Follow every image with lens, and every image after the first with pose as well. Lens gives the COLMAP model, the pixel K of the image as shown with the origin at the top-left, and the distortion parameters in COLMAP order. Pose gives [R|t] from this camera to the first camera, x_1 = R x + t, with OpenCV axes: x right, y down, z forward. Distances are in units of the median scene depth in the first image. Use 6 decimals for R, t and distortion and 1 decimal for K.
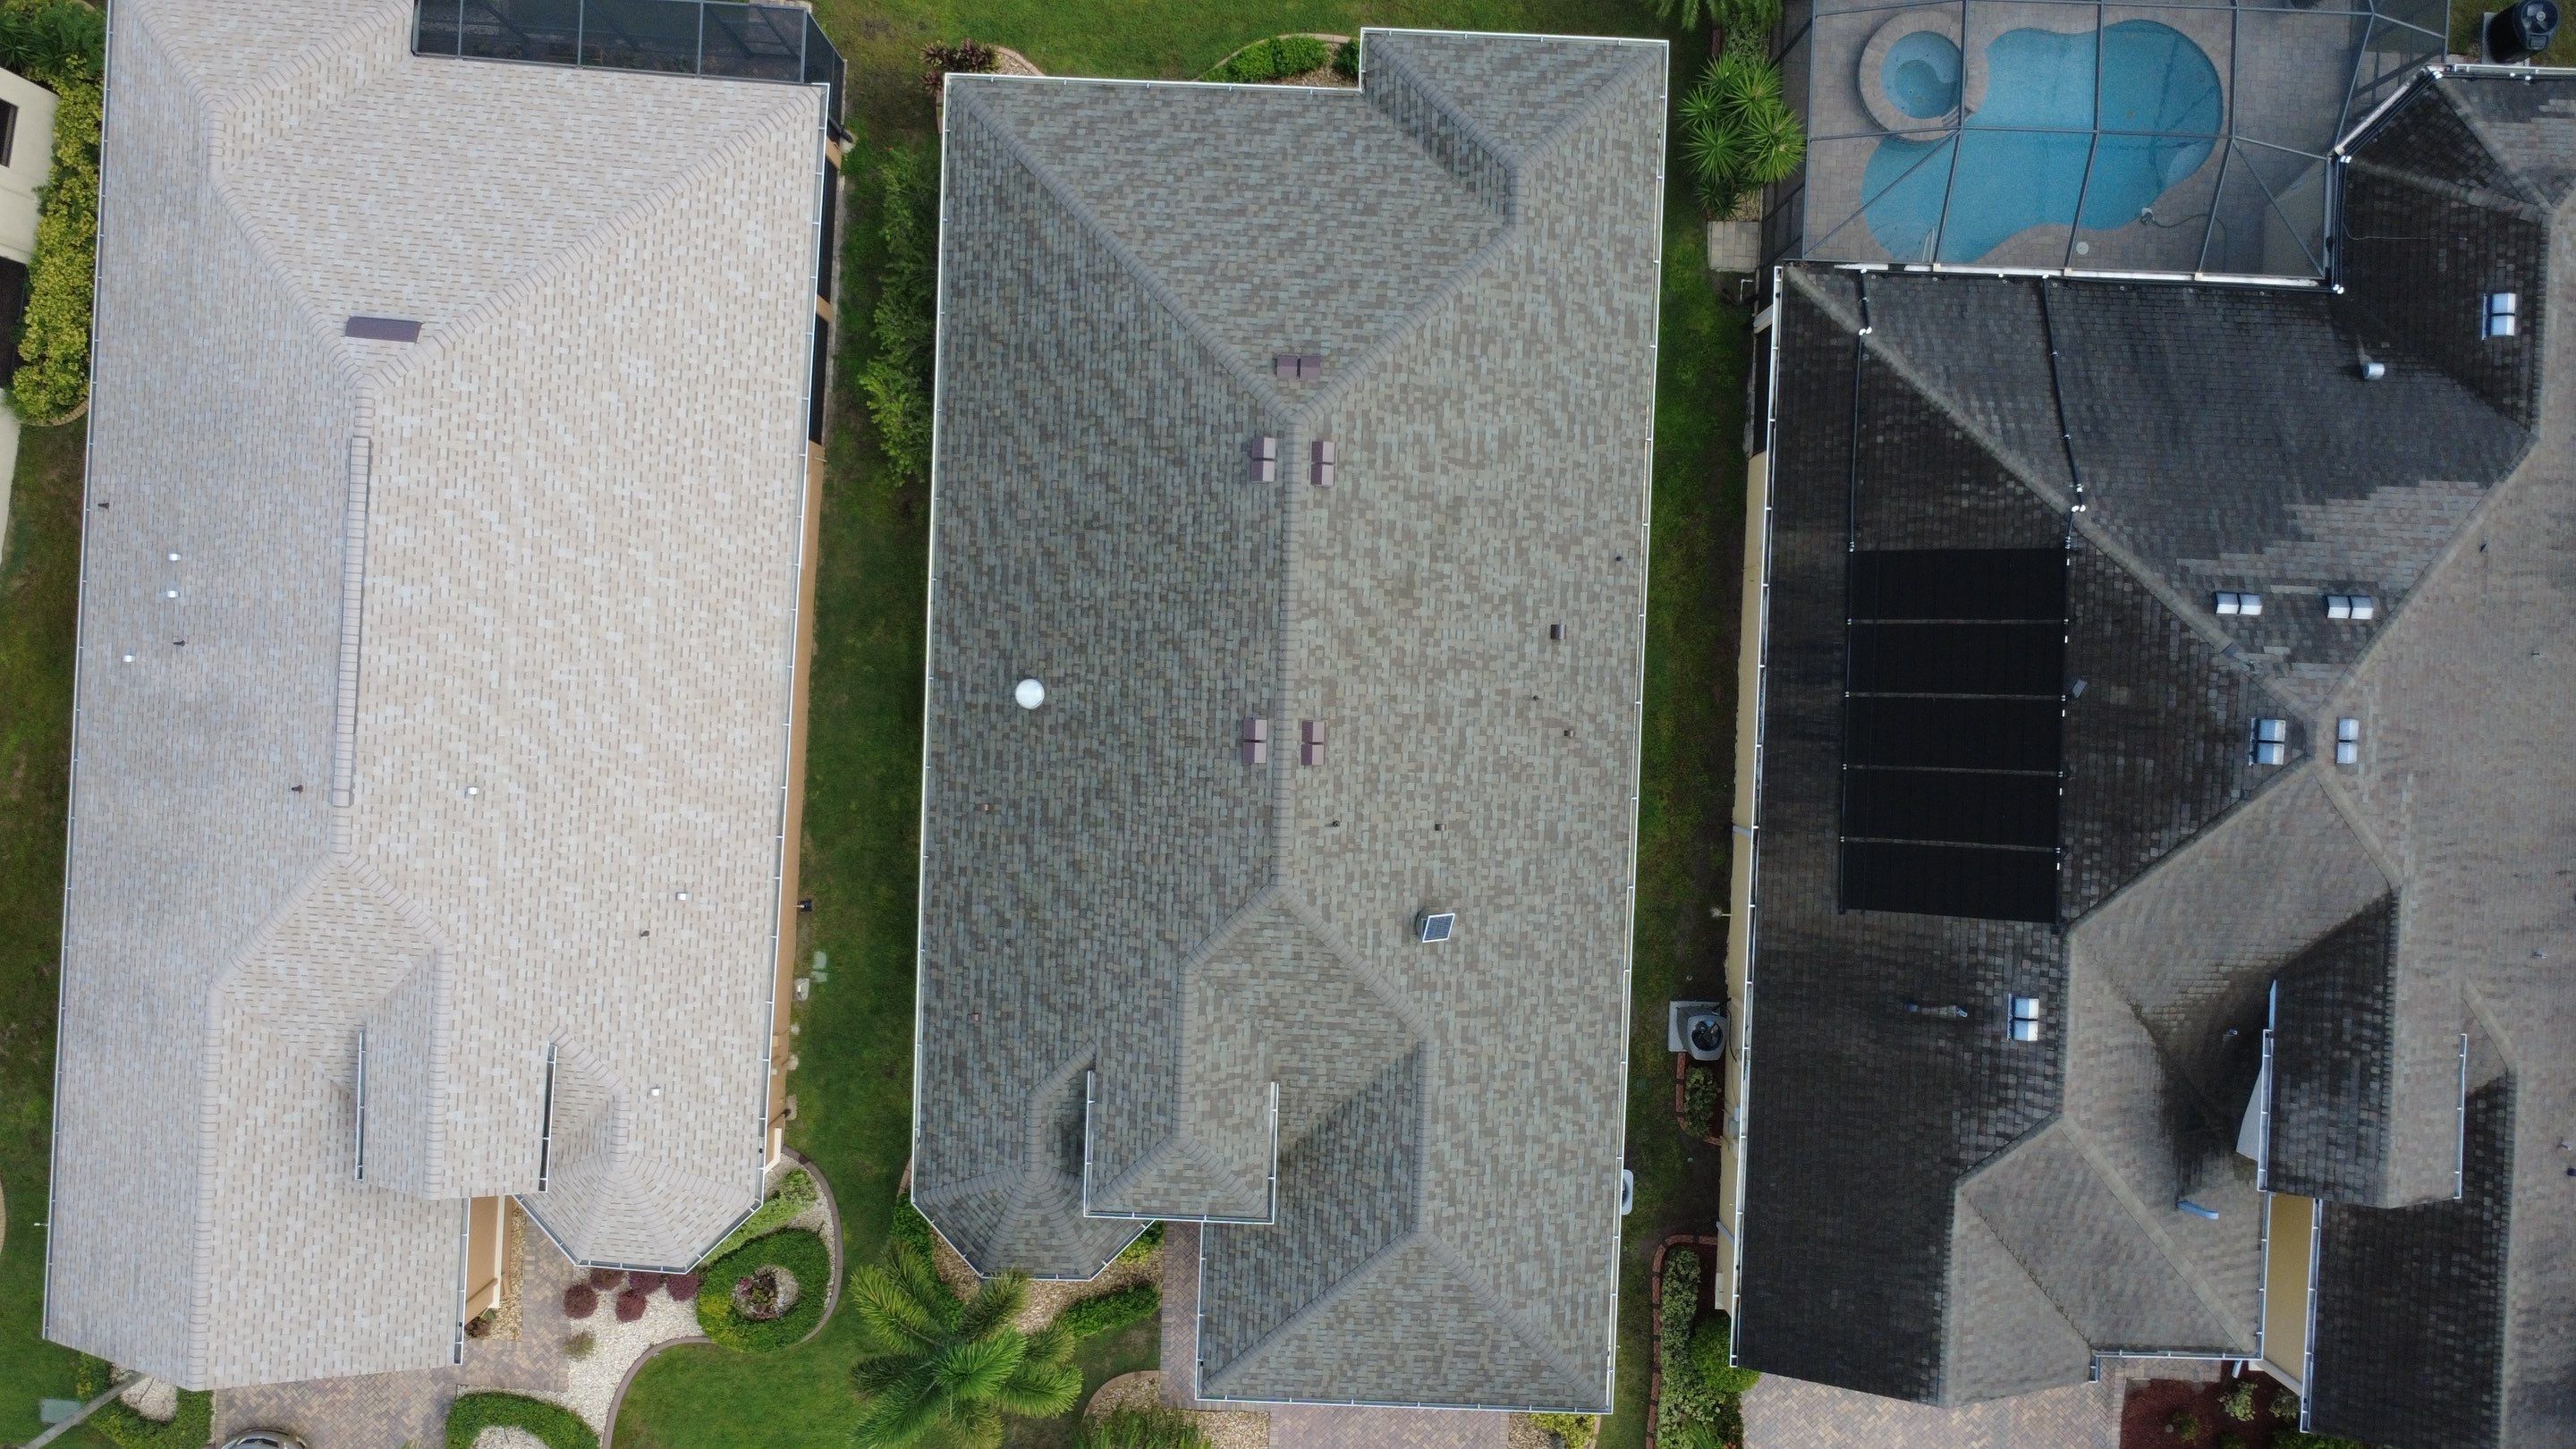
lens RADIAL K [[1870.9, 0, 1281.1], [0, 1870.9, 724.7], [0, 0, 1]] dist [-0.001027, 0.003063]
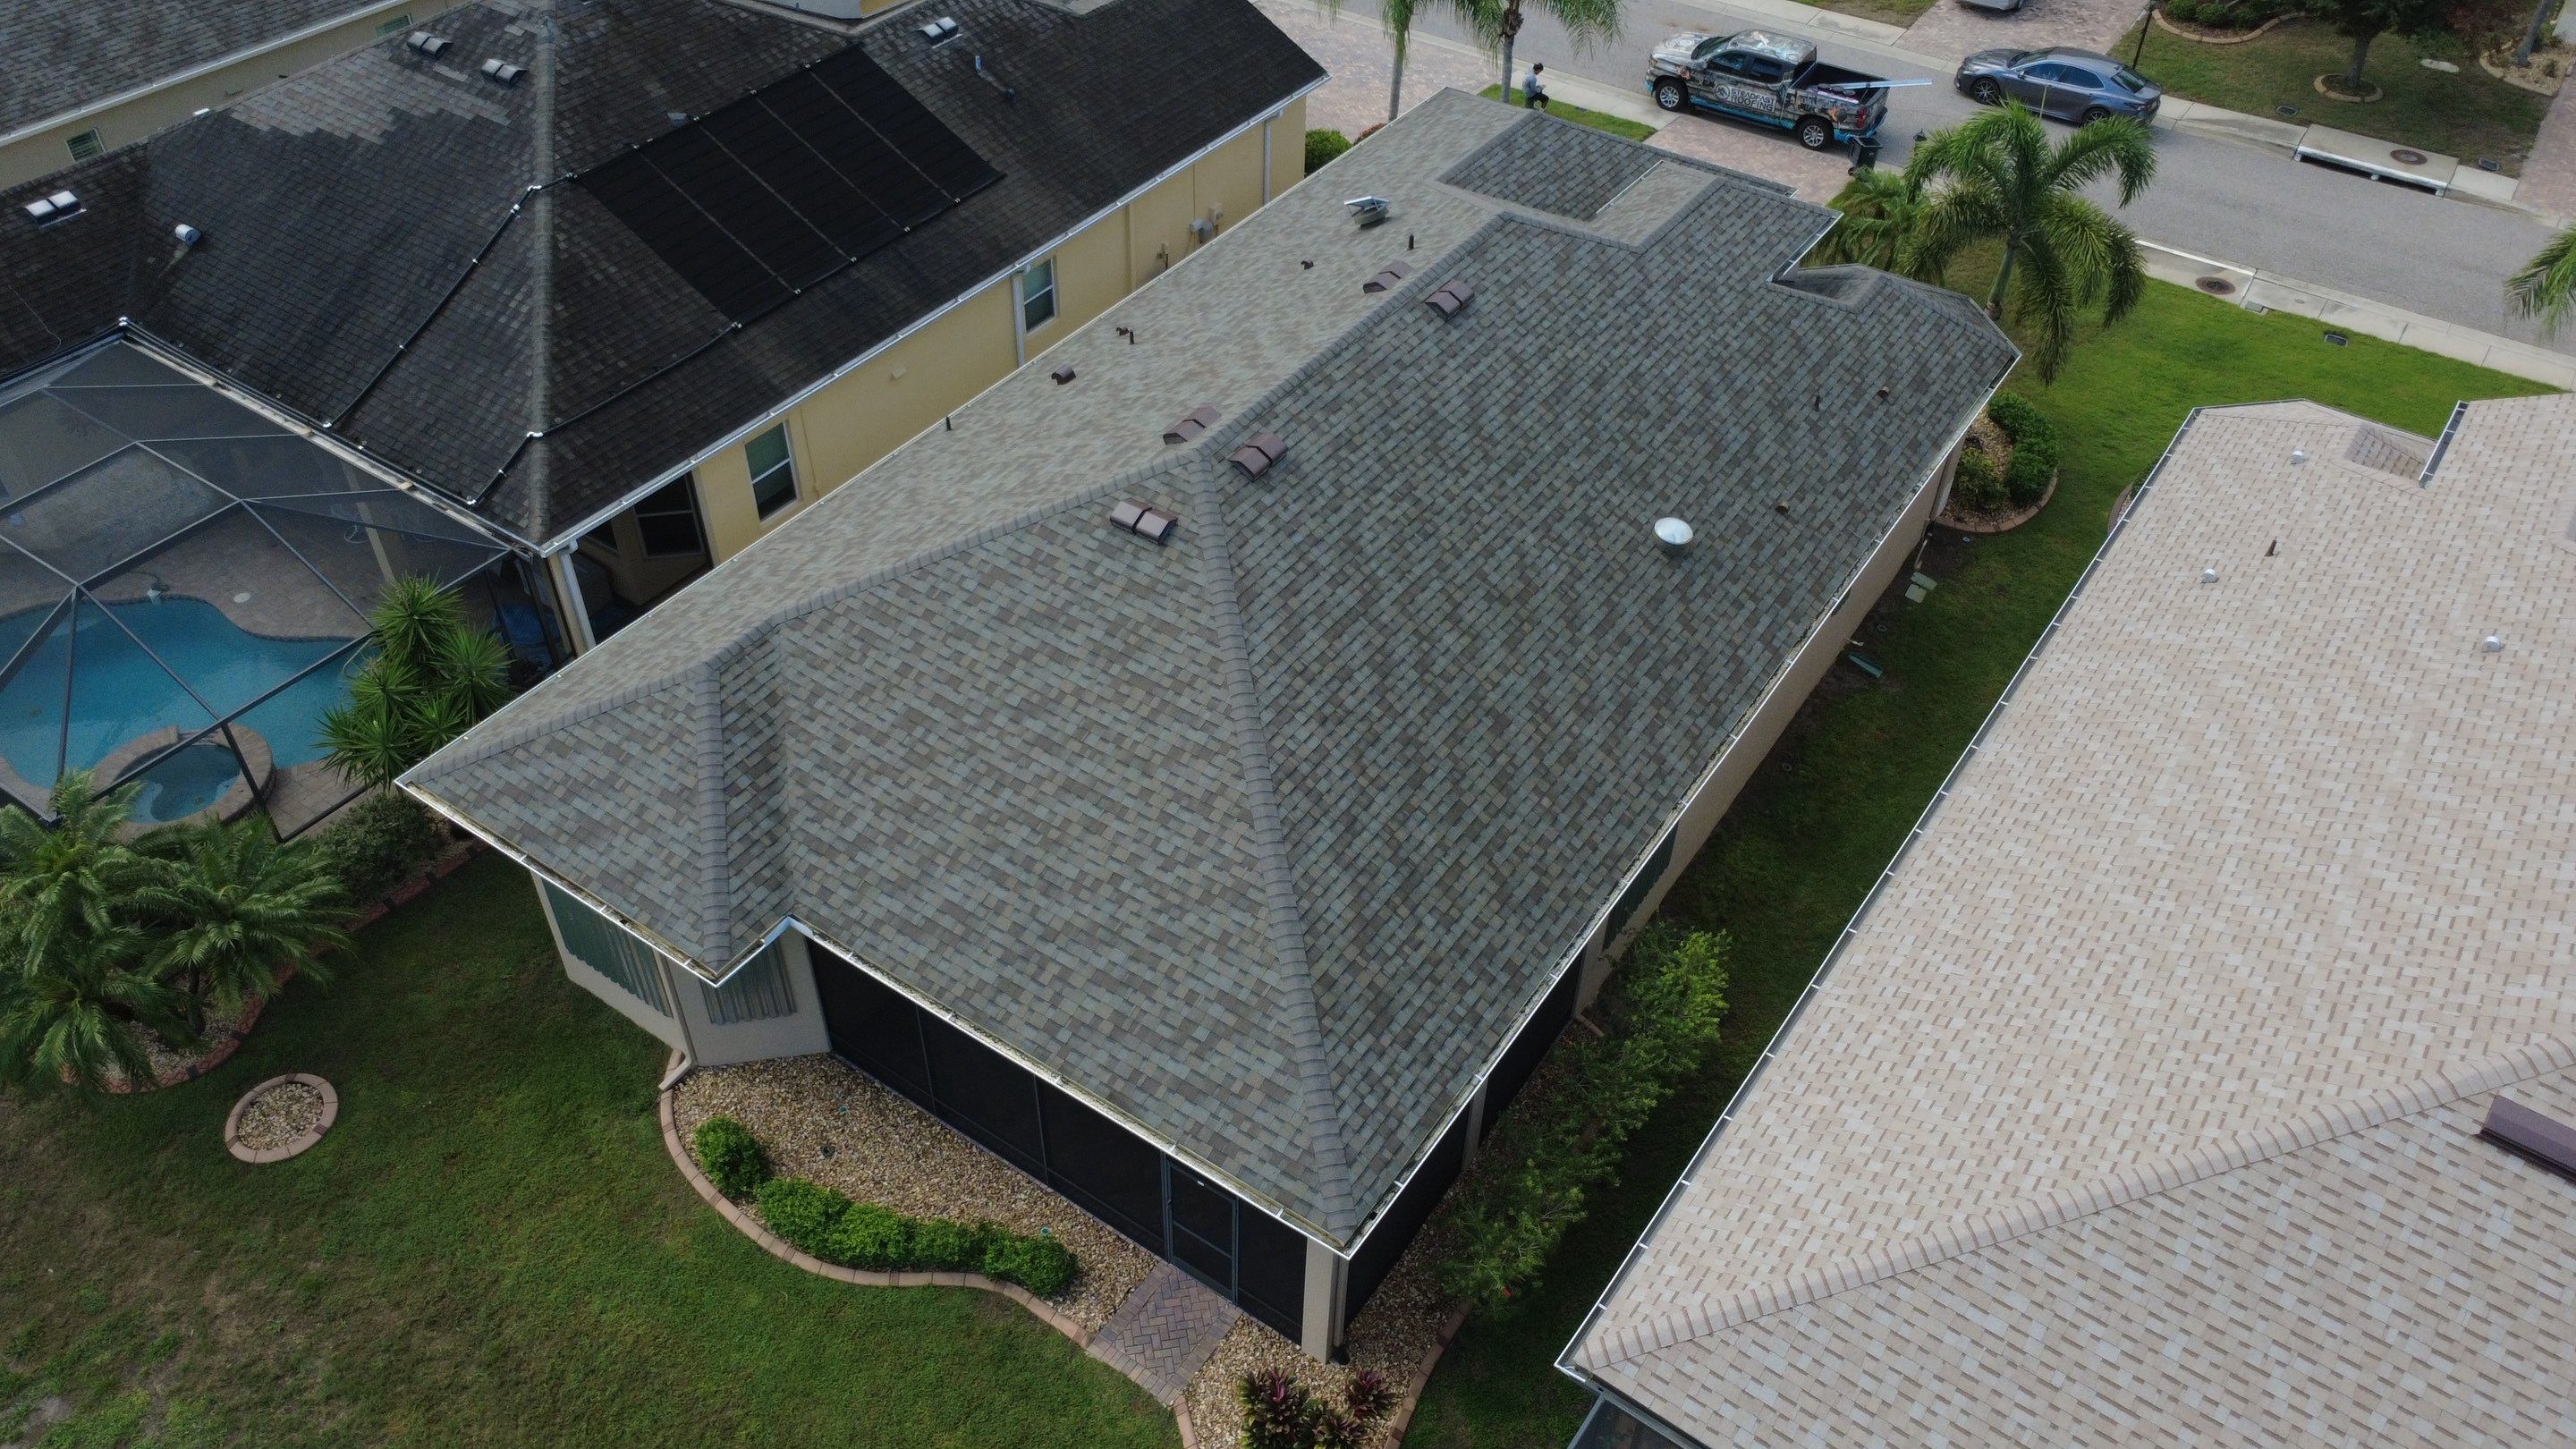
lens RADIAL K [[1870.9, 0, 1288.0], [0, 1870.9, 721.4], [0, 0, 1]] dist [-0.001027, 0.003063]
pose [[-0.848017, -0.367666, 0.381693, -0.320141], [0.529927, -0.579195, 0.619443, -0.614875], [-0.006673, 0.727567, 0.686004, 0.537881]]
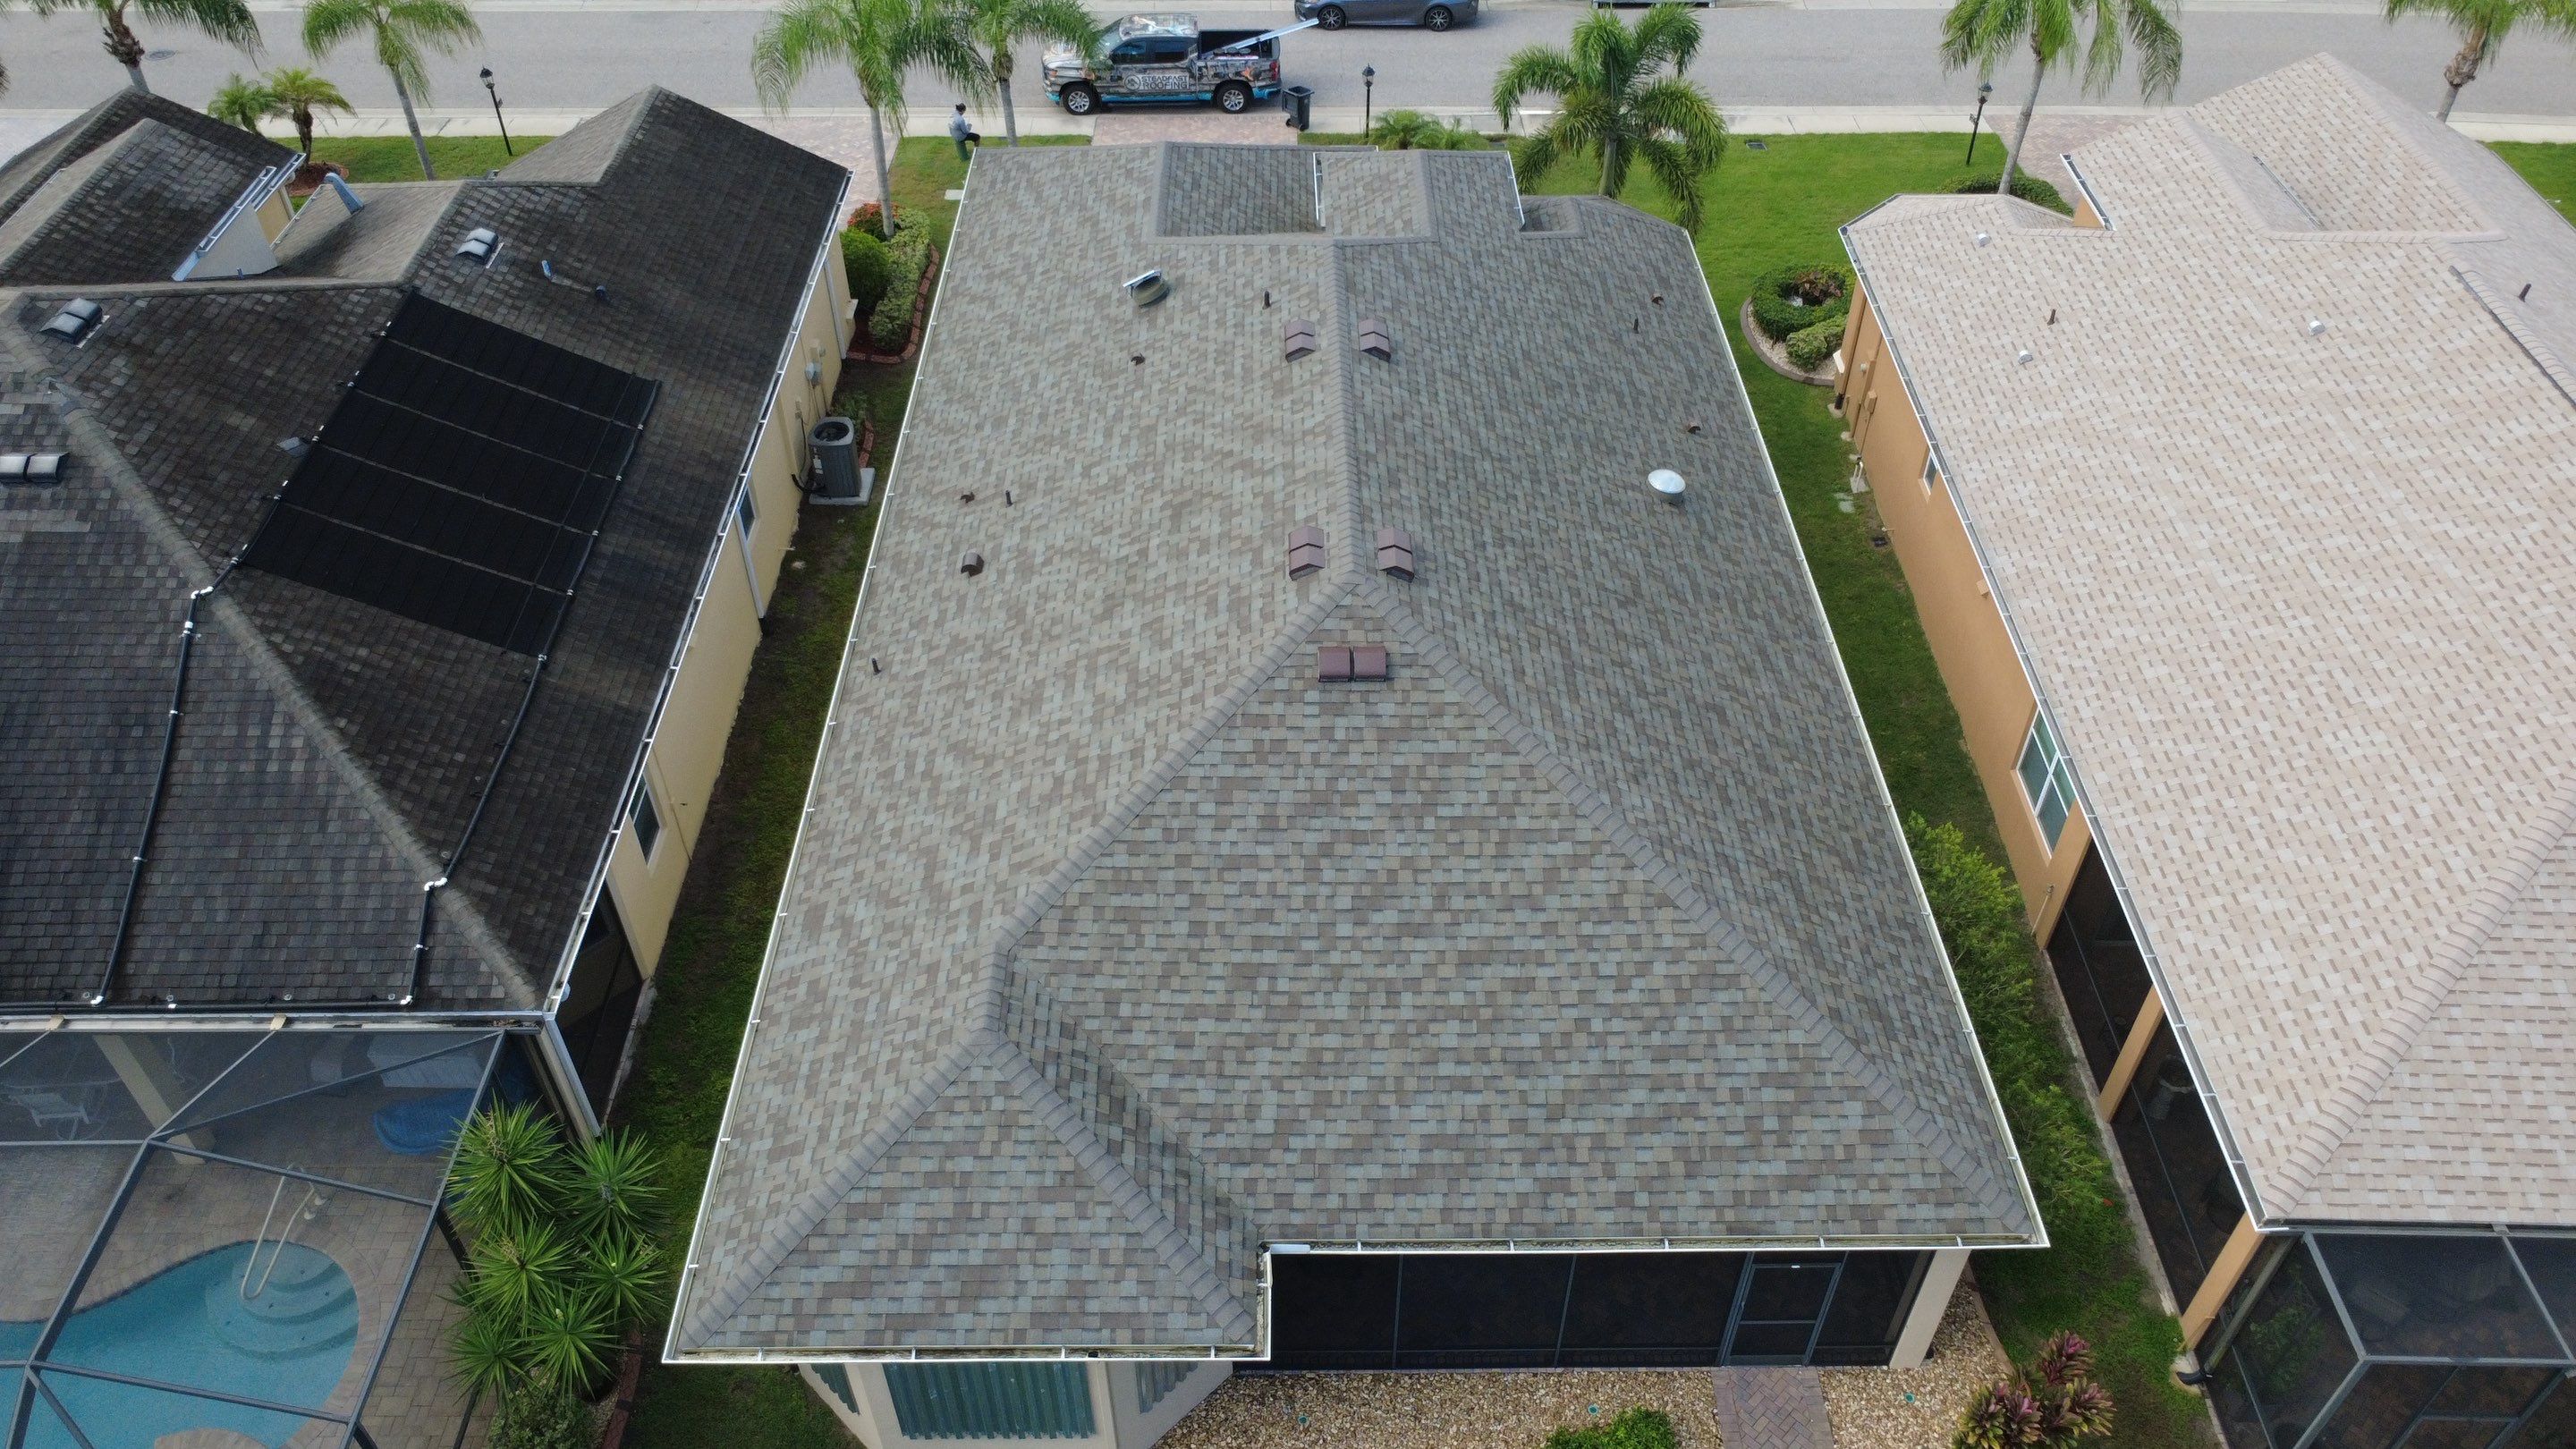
lens RADIAL K [[1870.9, 0, 1286.0], [0, 1870.9, 719.4], [0, 0, 1]] dist [-0.001027, 0.003063]
pose [[-0.998969, 0.031194, -0.032978, 0.051305], [-0.045394, -0.687911, 0.724374, -0.637389], [-0.000089, 0.725124, 0.688618, 0.540301]]
